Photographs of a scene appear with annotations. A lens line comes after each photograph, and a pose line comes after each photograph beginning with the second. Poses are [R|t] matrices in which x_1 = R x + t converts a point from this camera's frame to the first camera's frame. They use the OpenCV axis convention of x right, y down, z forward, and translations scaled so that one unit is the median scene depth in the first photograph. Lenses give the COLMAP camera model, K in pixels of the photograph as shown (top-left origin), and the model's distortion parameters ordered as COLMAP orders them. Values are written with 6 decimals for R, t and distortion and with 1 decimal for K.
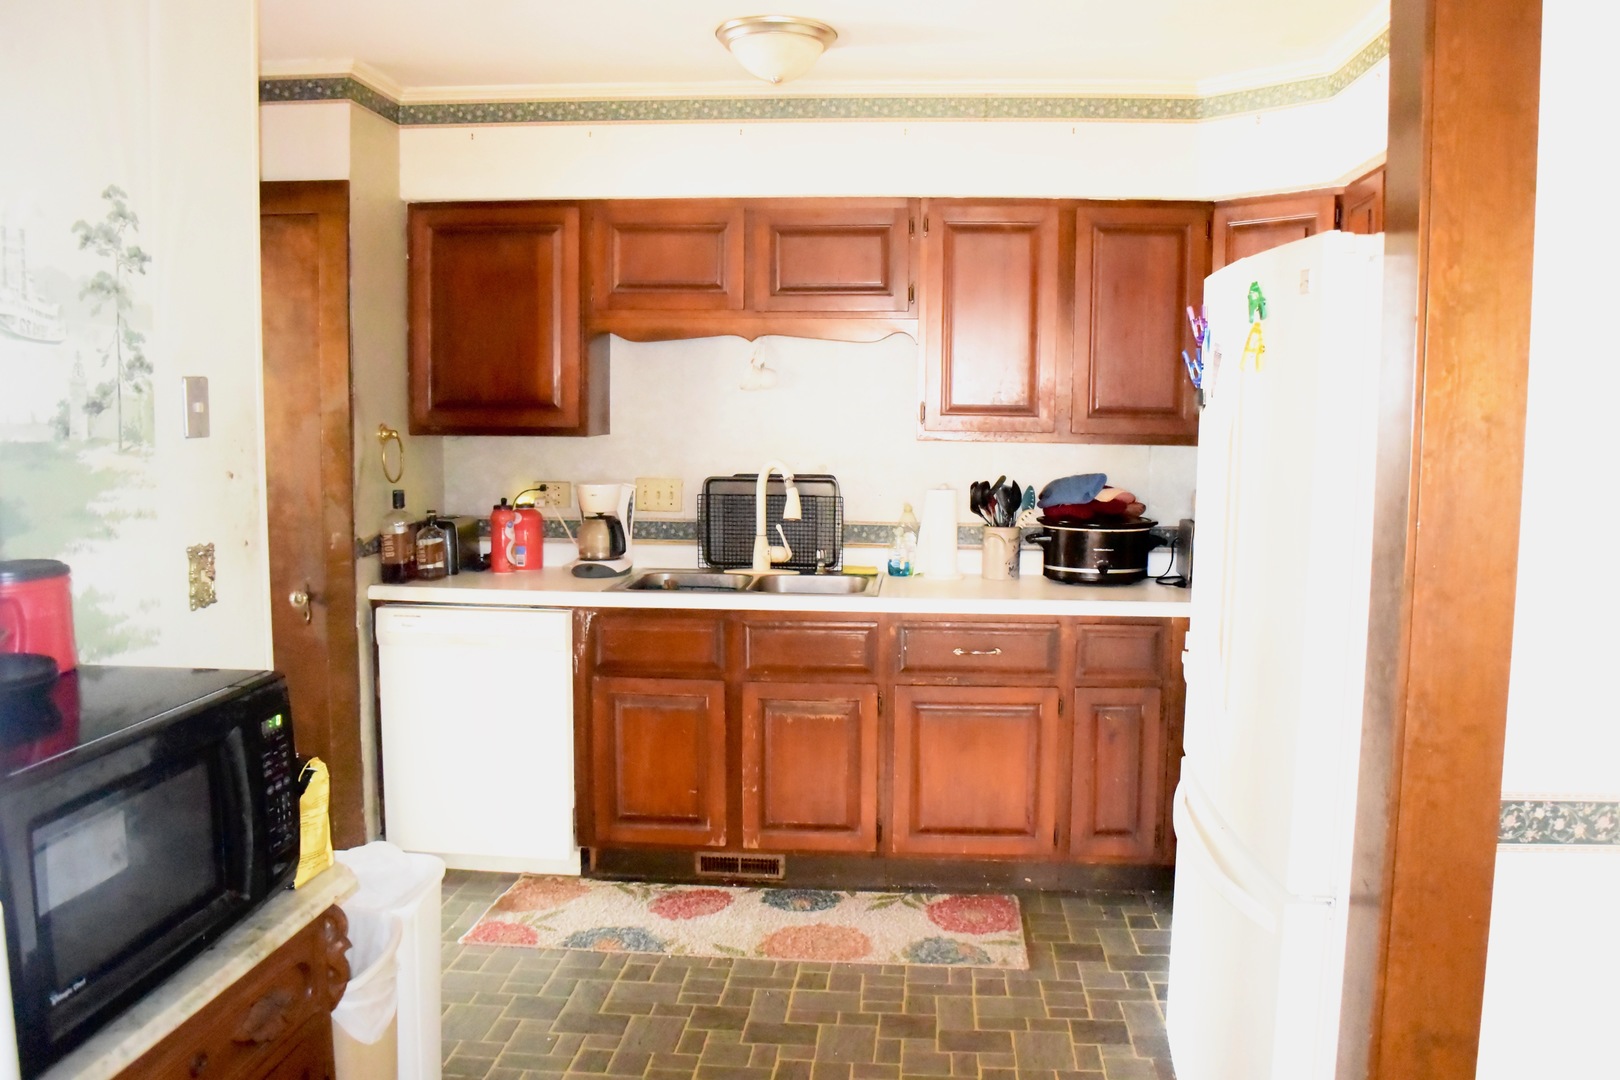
lens RADIAL K [[1271.5, 0, 811.5], [0, 1271.5, 538.7], [0, 0, 1]] dist [-0.102042, 0.029545]
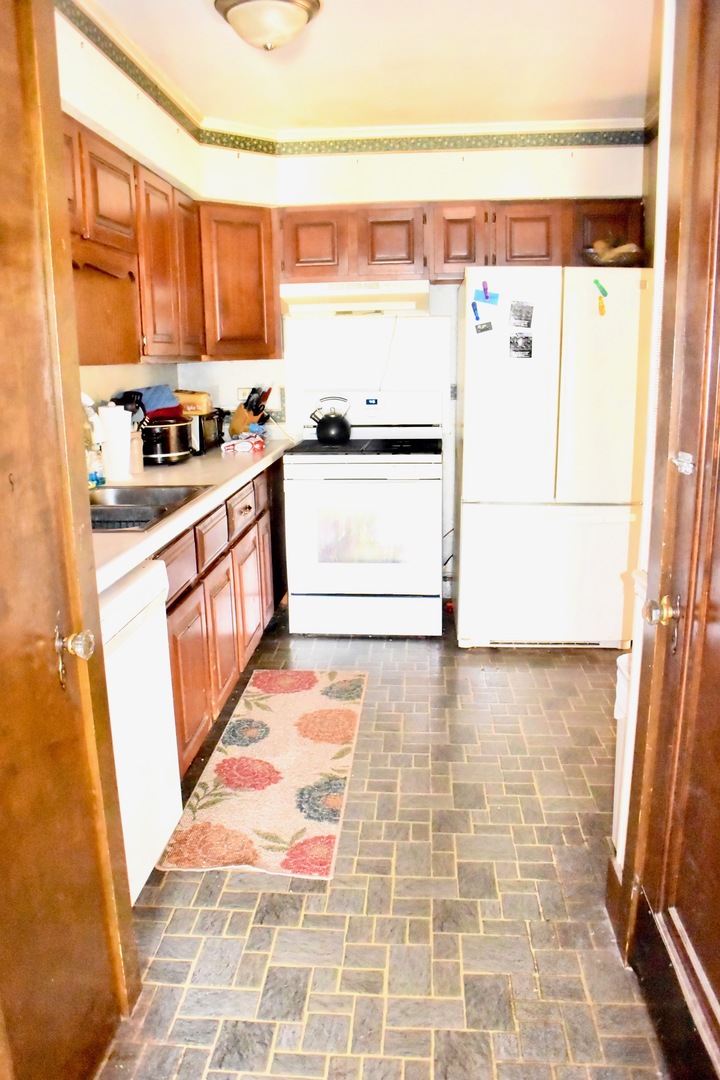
lens RADIAL K [[847.7, 0, 358.0], [0, 847.7, 540.6], [0, 0, 1]] dist [-0.102042, 0.029545]
pose [[-0.000125, -0.223256, 0.974760, -0.823903], [0.131964, 0.966231, 0.221320, -0.071709], [-0.991255, 0.128661, 0.029340, 0.886706]]
